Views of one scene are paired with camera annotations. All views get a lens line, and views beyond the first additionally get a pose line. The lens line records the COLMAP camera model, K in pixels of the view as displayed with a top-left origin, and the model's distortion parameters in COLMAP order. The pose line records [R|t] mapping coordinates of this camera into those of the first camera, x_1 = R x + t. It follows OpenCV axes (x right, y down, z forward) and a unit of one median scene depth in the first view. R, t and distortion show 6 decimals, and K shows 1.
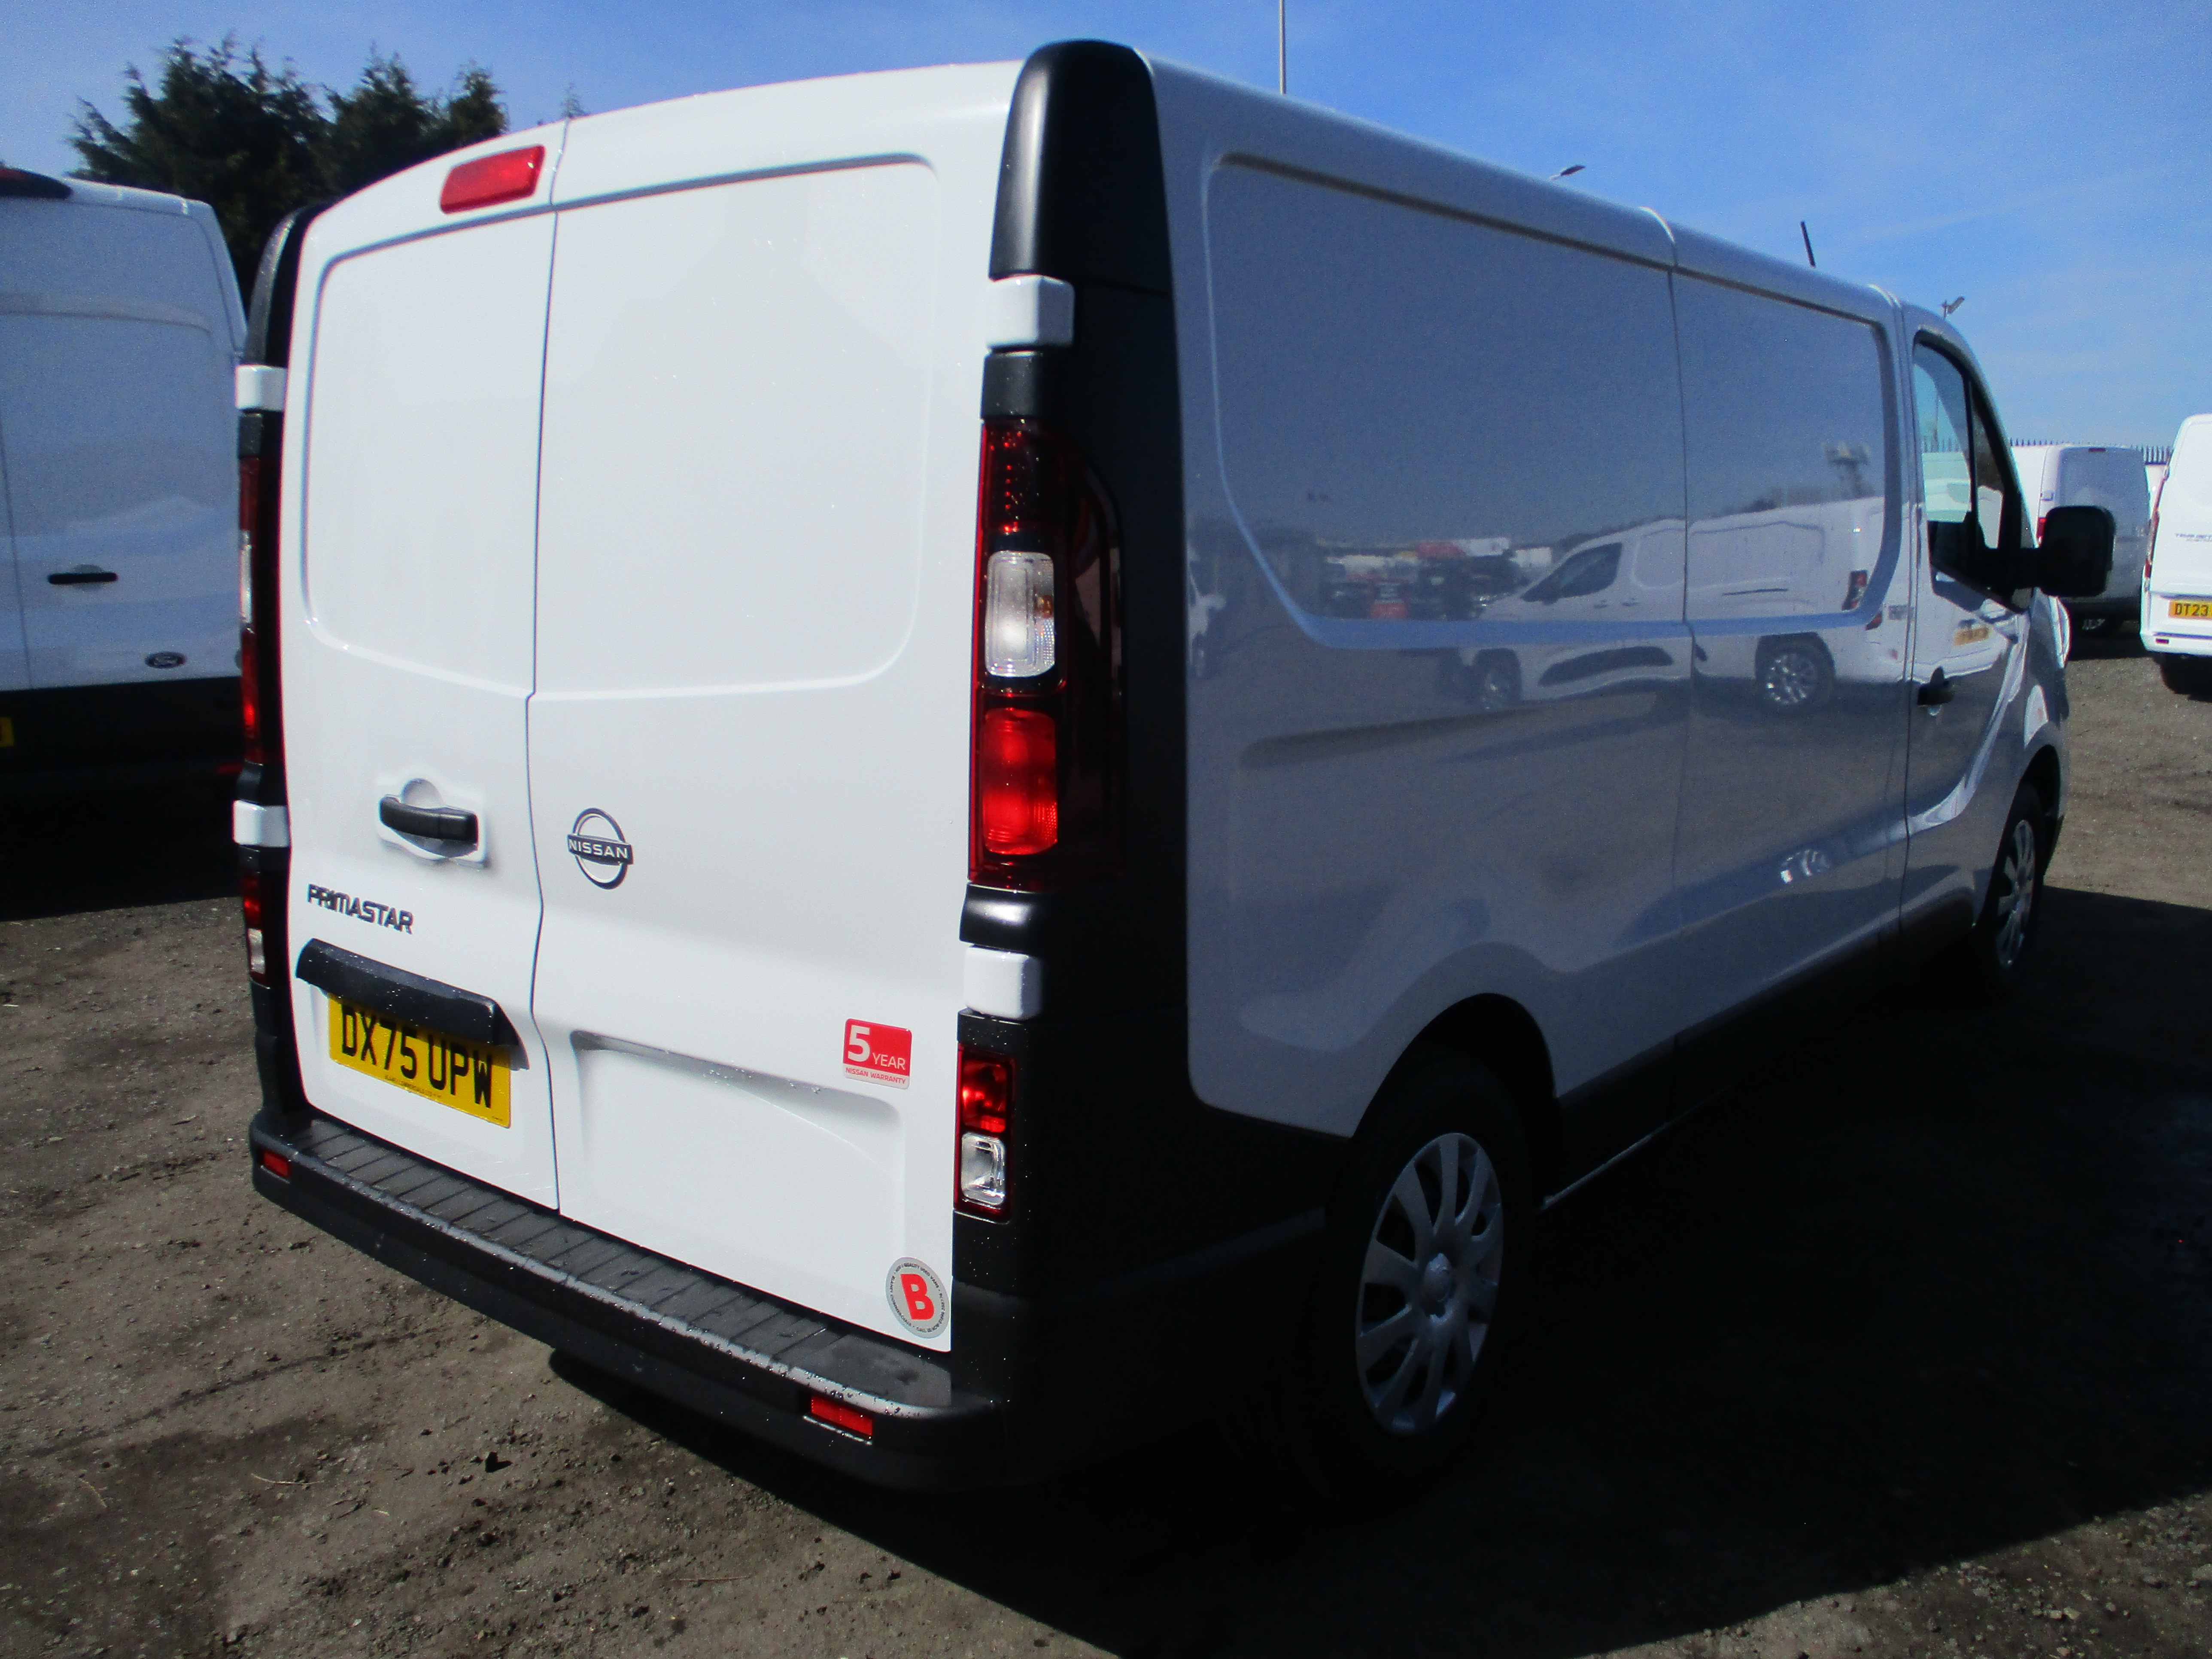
lens RADIAL K [[1838.4, 0, 1073.4], [0, 1838.4, 841.4], [0, 0, 1]] dist [-0.024481, 0.003324]
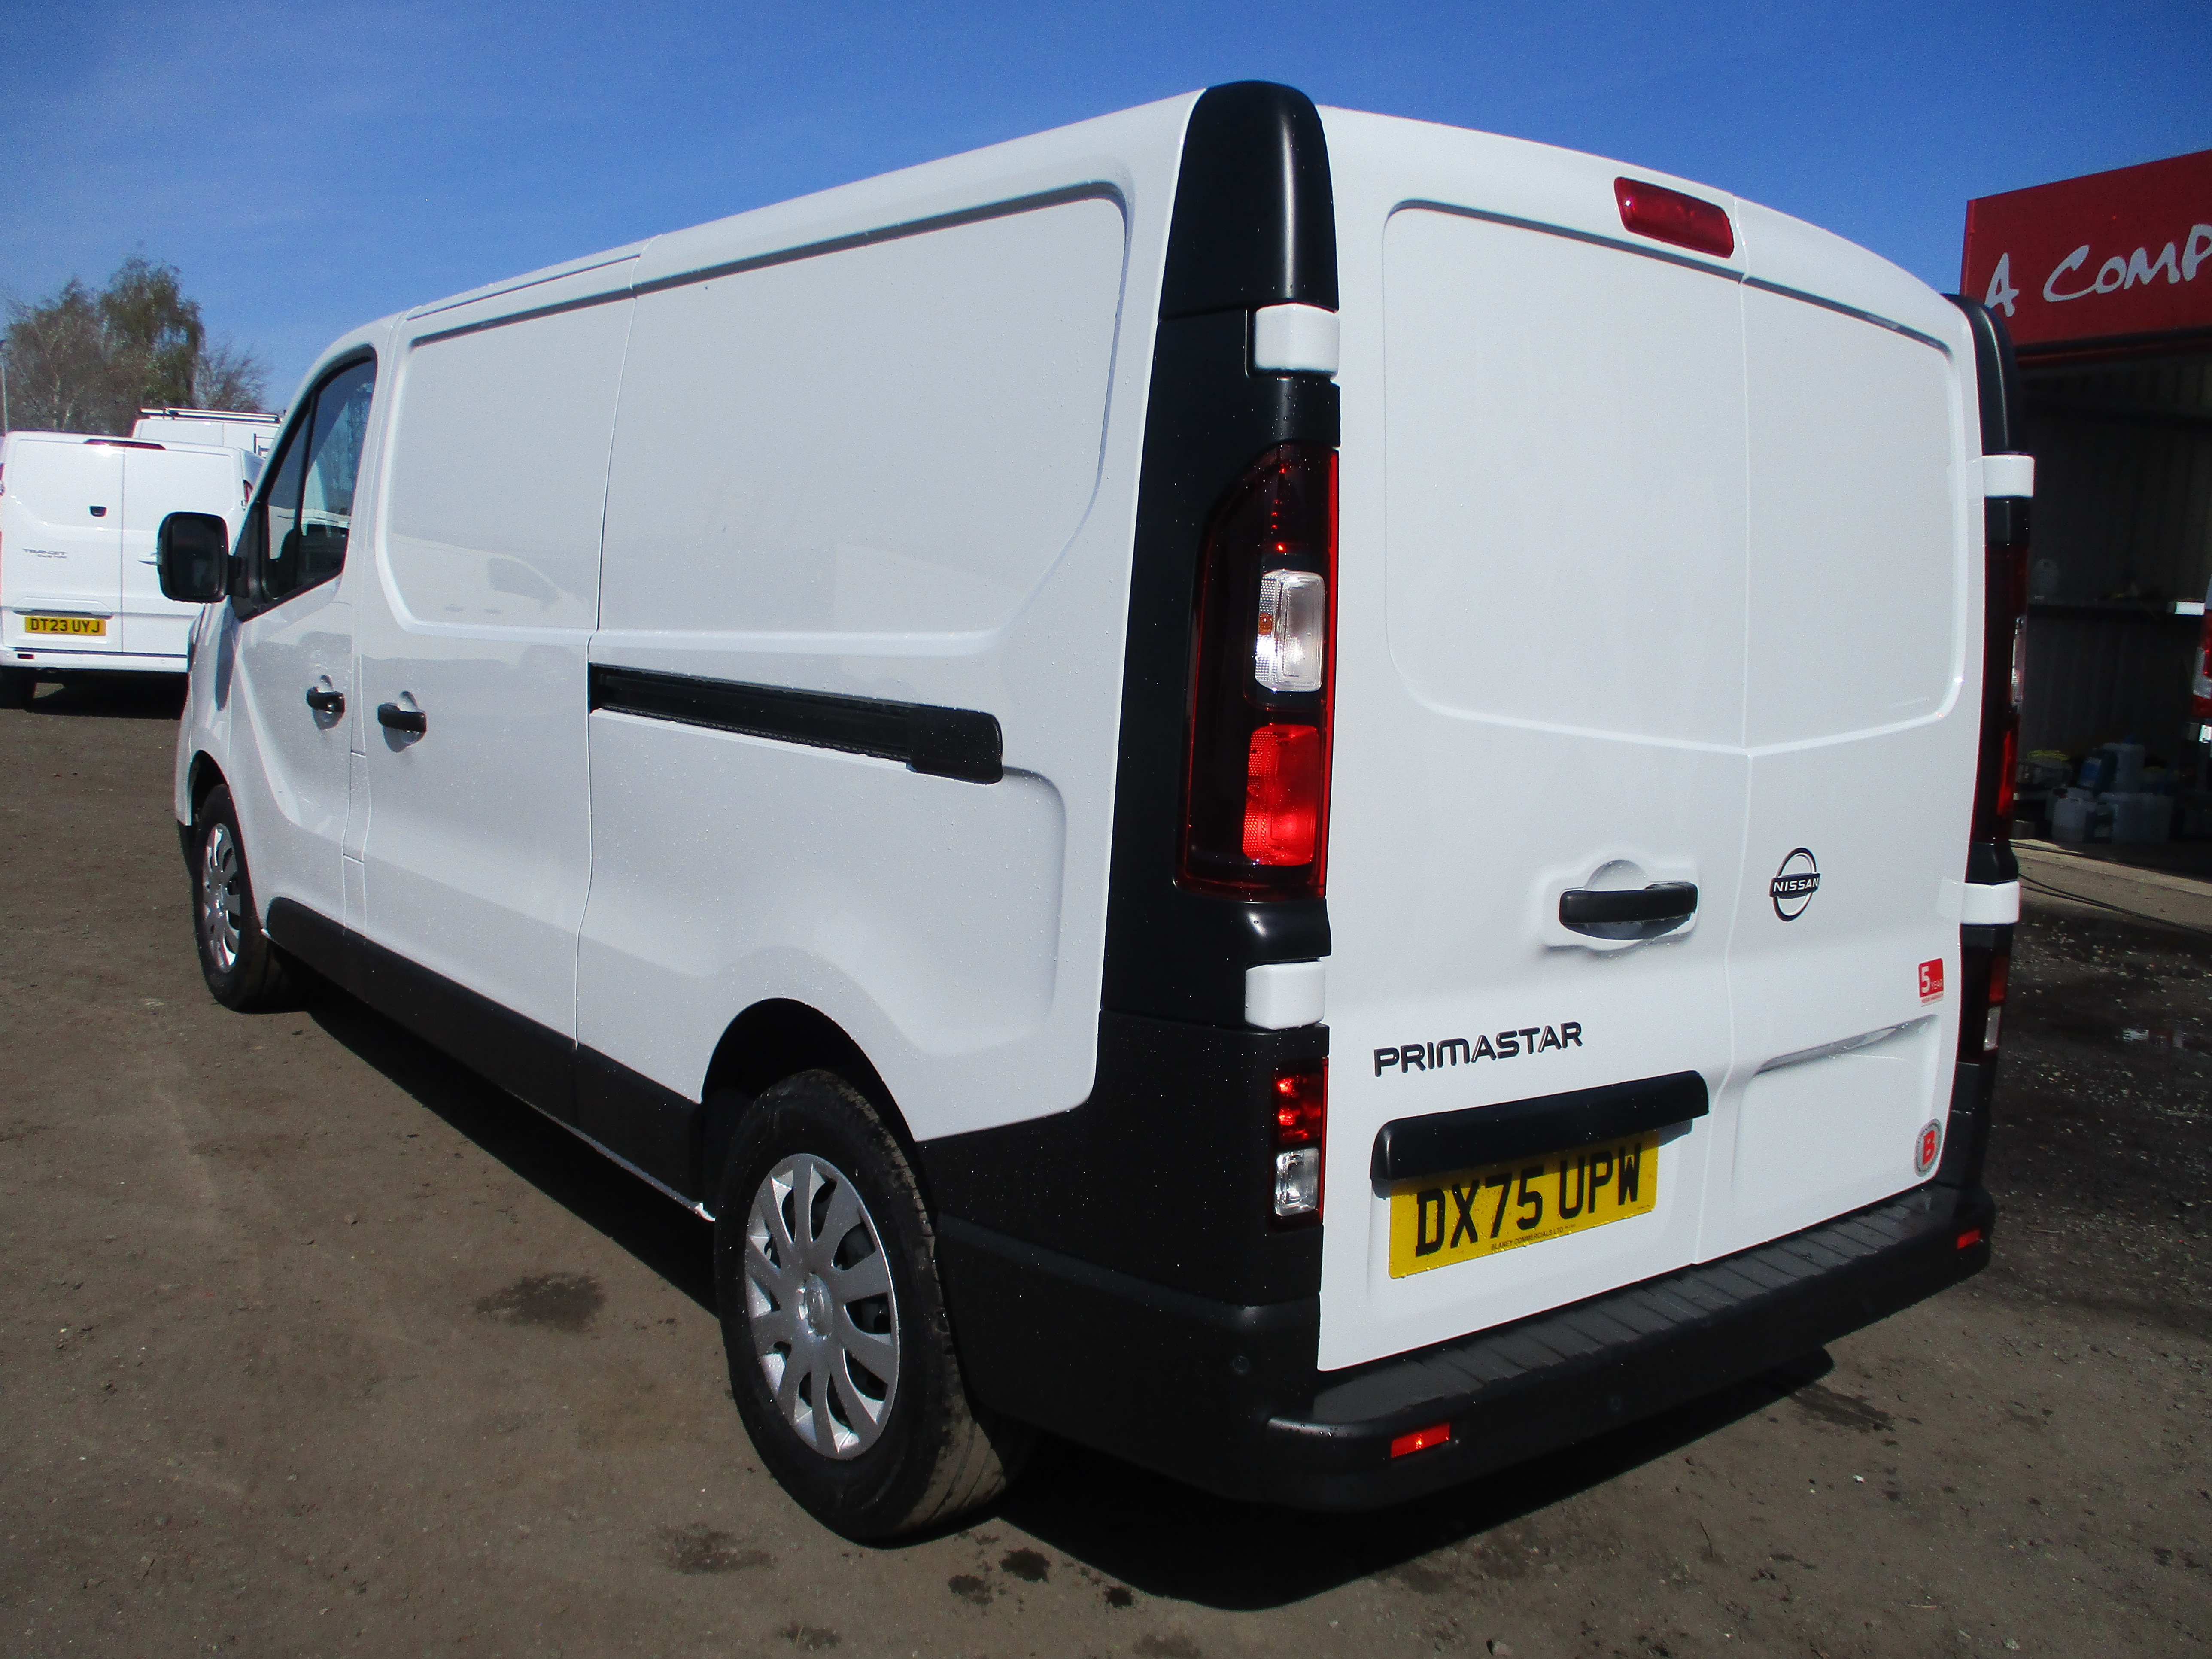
lens RADIAL K [[1838.4, 0, 1102.7], [0, 1838.4, 840.9], [0, 0, 1]] dist [-0.024481, 0.003324]
pose [[0.195543, -0.111066, 0.974386, -1.309359], [0.113807, 0.989423, 0.089941, -0.156062], [-0.974069, 0.093305, 0.206115, 1.097284]]
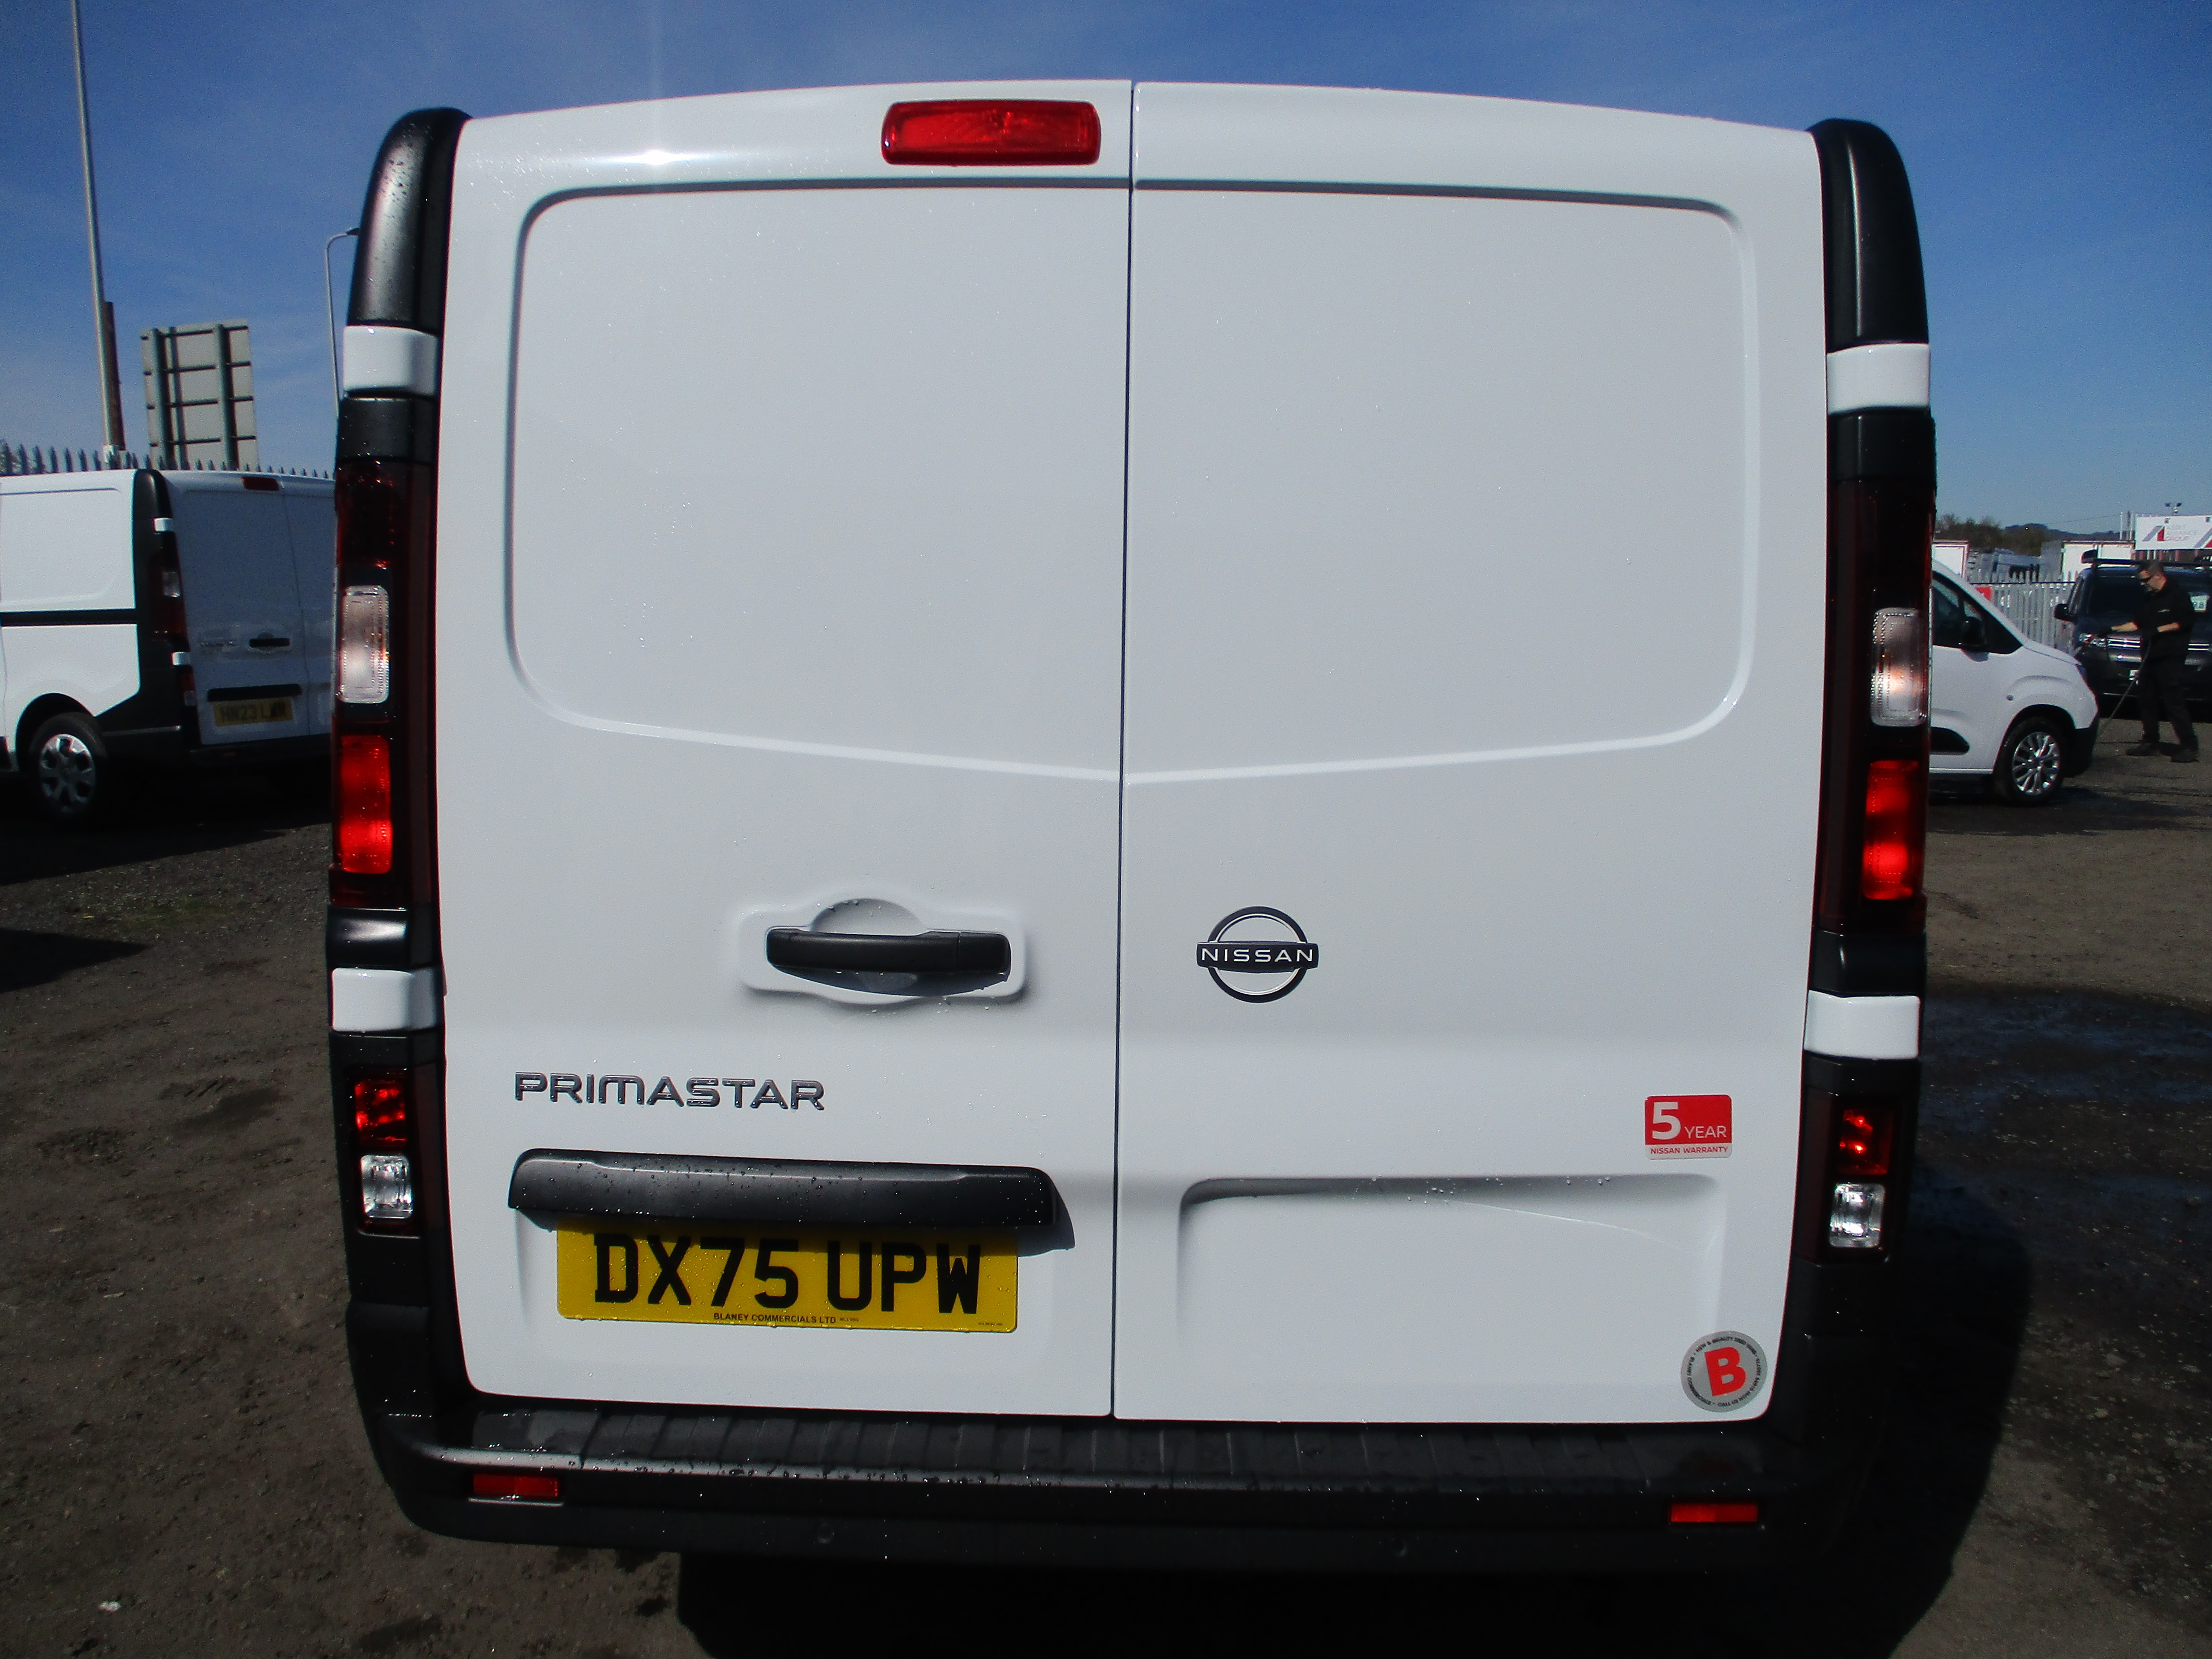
lens RADIAL K [[1838.4, 0, 1085.3], [0, 1838.4, 844.4], [0, 0, 1]] dist [-0.024481, 0.003324]
pose [[0.785875, -0.069587, 0.614458, -0.775553], [0.092655, 0.995682, -0.005742, -0.045395], [-0.611405, 0.061445, 0.788929, 0.359260]]
